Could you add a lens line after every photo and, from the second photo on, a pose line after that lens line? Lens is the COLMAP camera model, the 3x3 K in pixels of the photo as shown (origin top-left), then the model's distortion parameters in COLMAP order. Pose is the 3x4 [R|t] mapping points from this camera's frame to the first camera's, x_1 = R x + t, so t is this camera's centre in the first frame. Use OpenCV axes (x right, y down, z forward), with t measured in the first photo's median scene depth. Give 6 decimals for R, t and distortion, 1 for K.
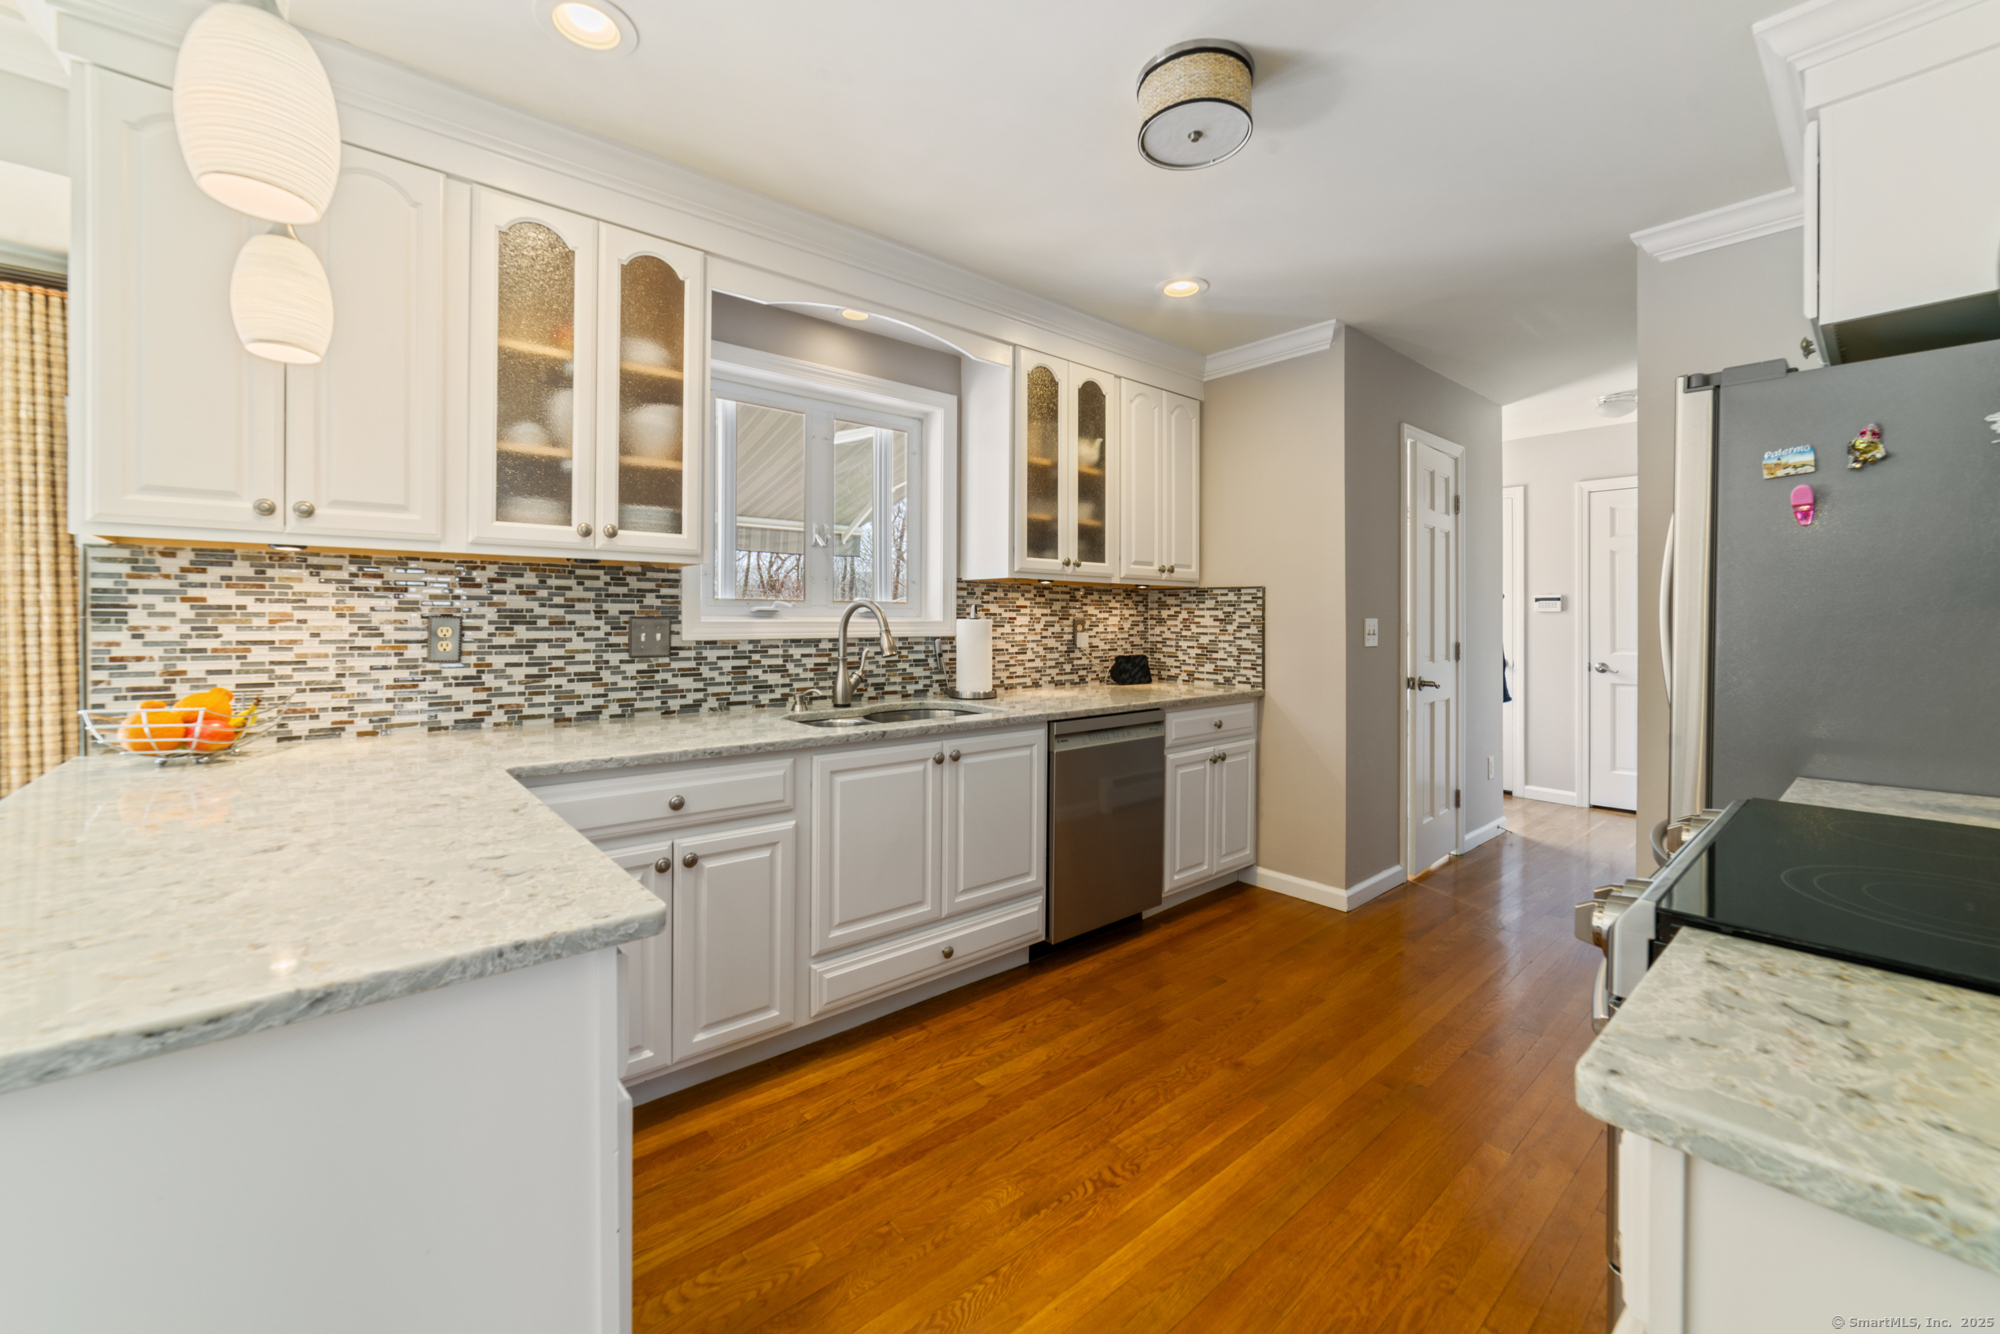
lens RADIAL K [[800.2, 0, 997.2], [0, 800.2, 621.3], [0, 0, 1]] dist [-0.008831, 0.000393]
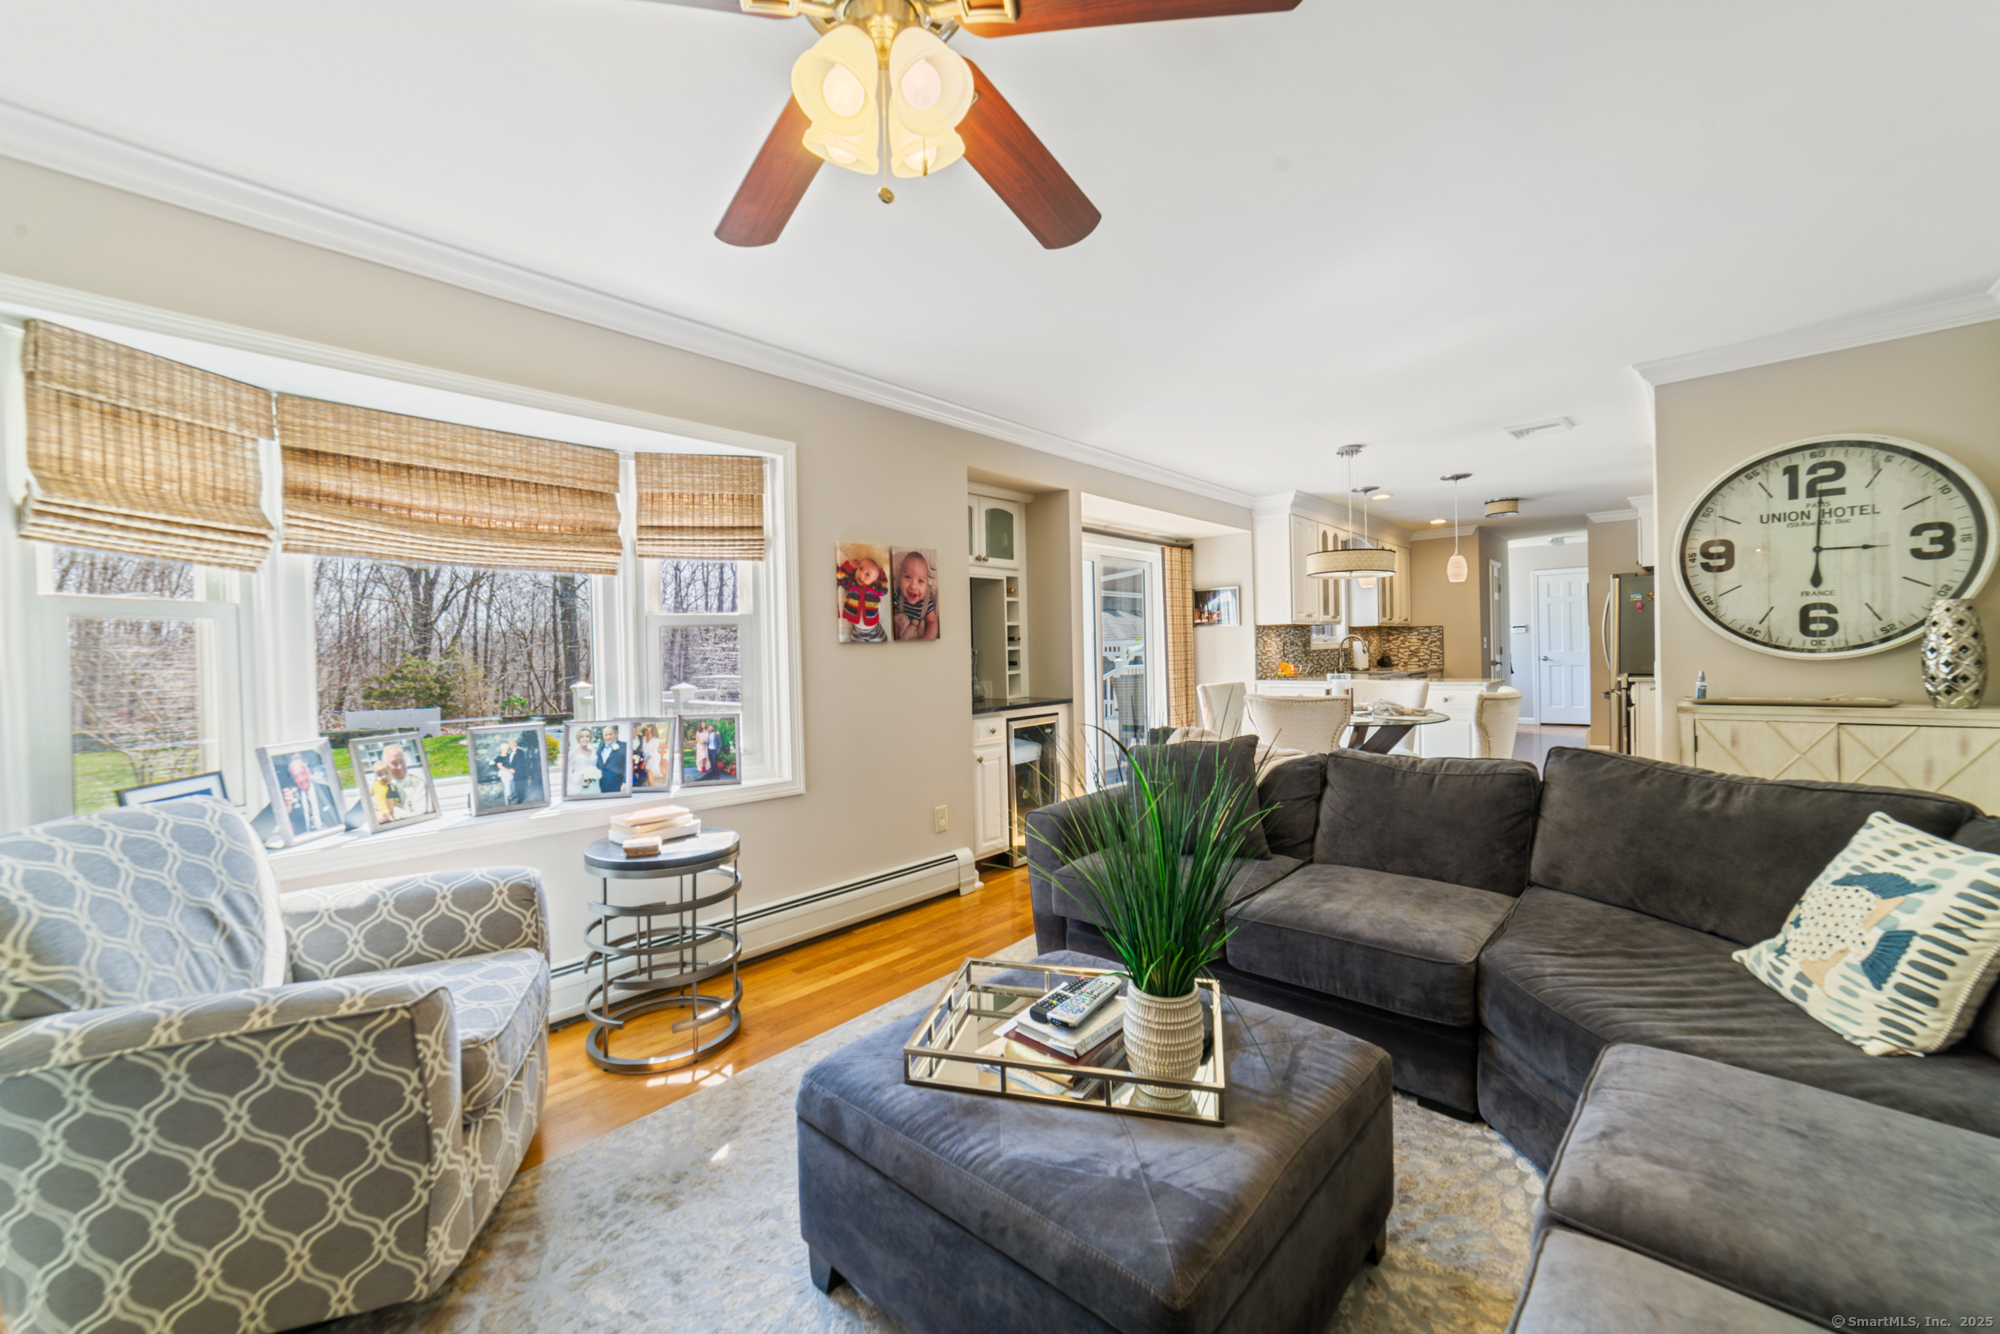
lens RADIAL K [[788.4, 0, 1000.0], [0, 788.4, 667.0], [0, 0, 1]] dist [-0.010852, -0.000031]
pose [[0.990330, -0.033458, 0.134635, -1.348802], [0.031504, 0.999365, 0.016621, 0.000973], [-0.135106, -0.012219, 0.990756, -1.231345]]
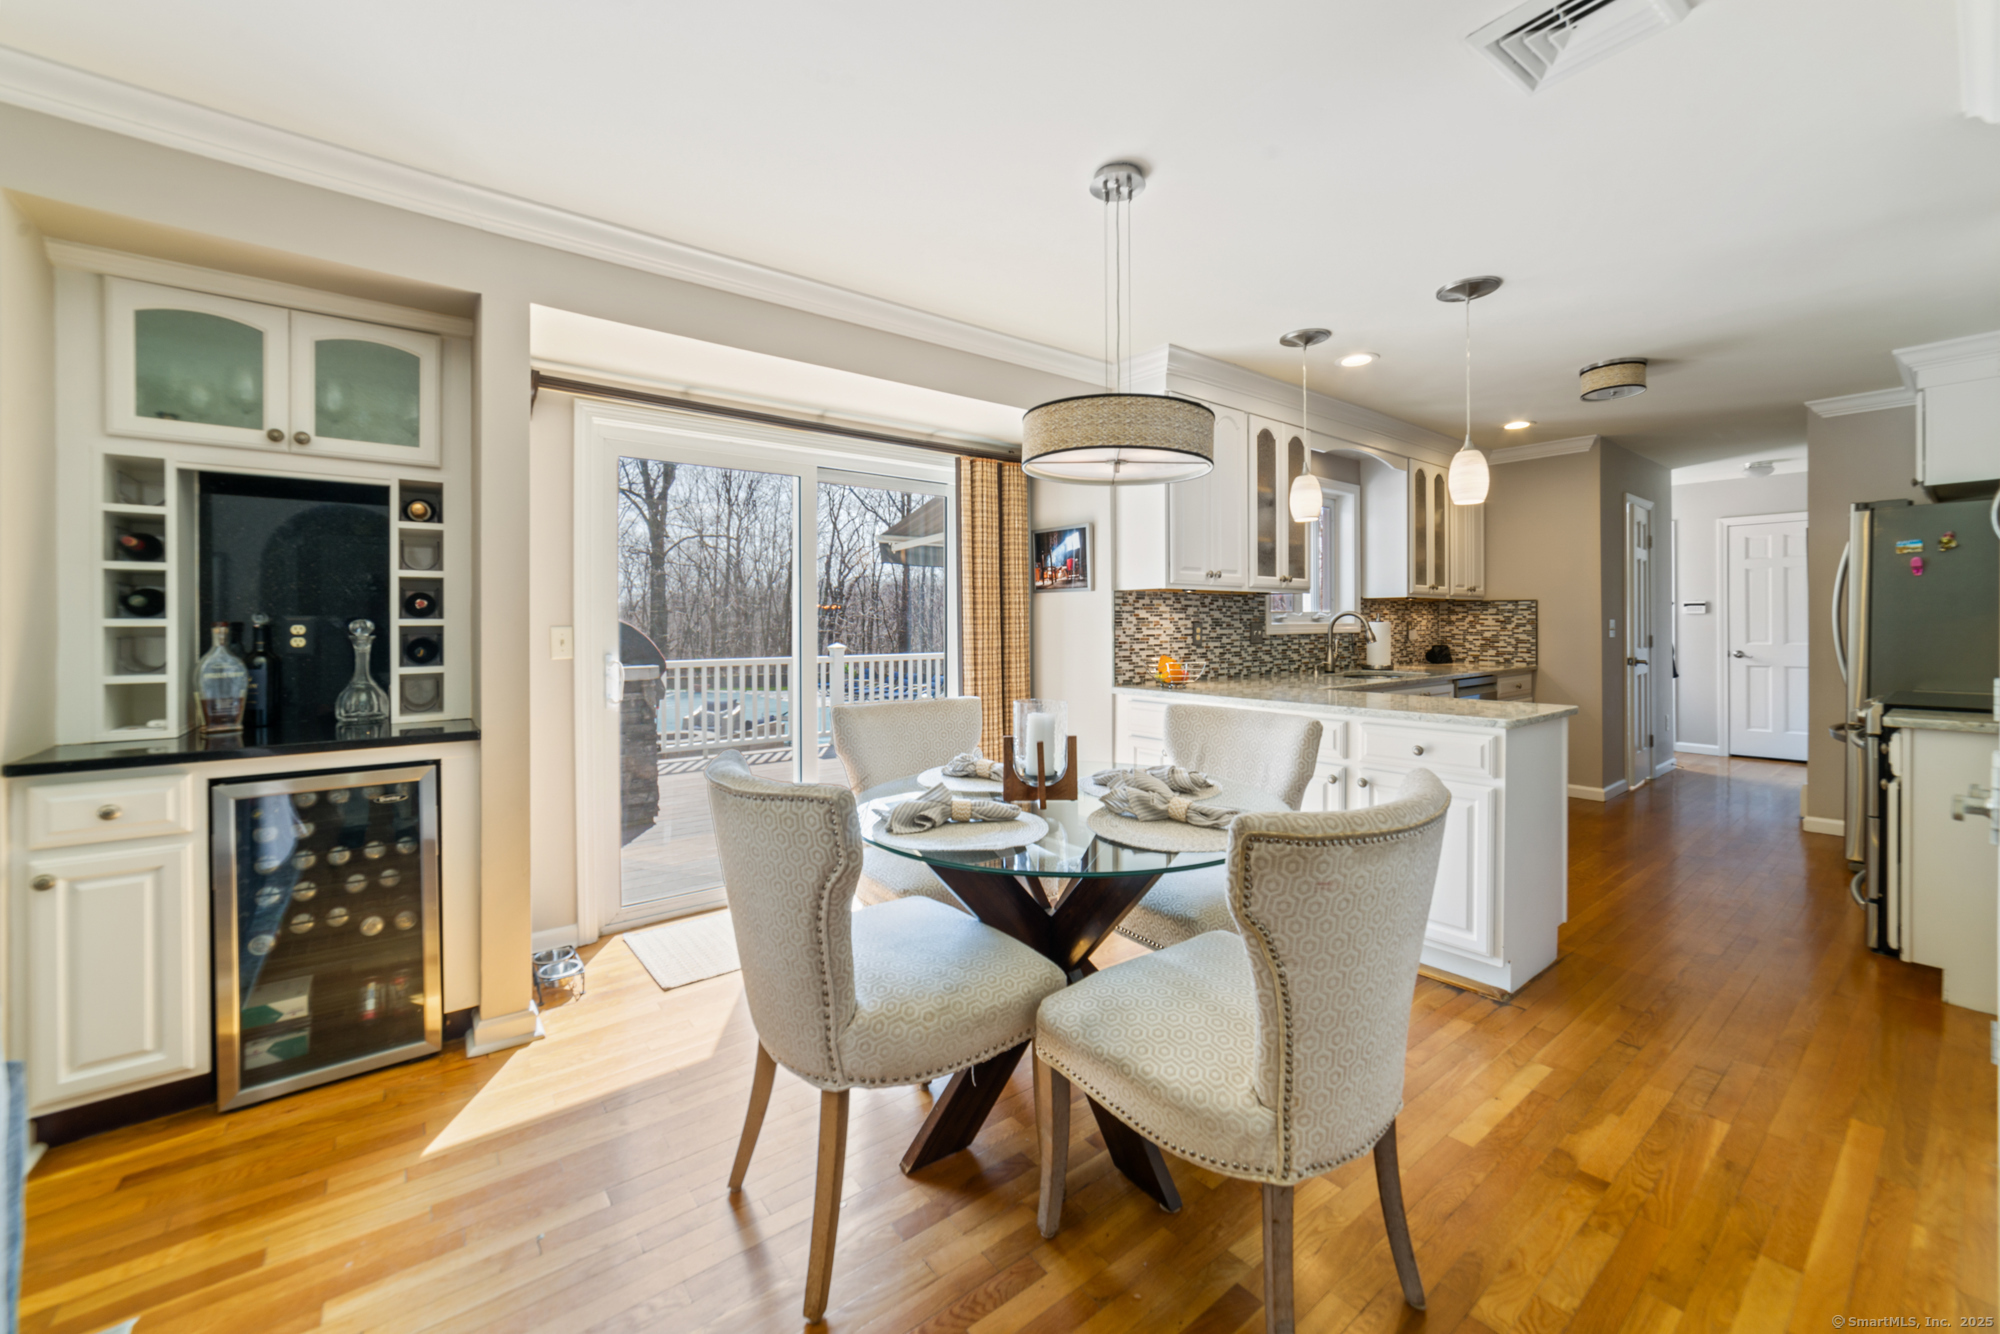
lens RADIAL K [[786.2, 0, 992.1], [0, 786.2, 629.4], [0, 0, 1]] dist [-0.008638, 0.000414]
pose [[0.998701, -0.008295, -0.050277, -0.638432], [0.008481, 0.999958, 0.003494, 0.000087], [0.050246, -0.003916, 0.998729, -0.569443]]
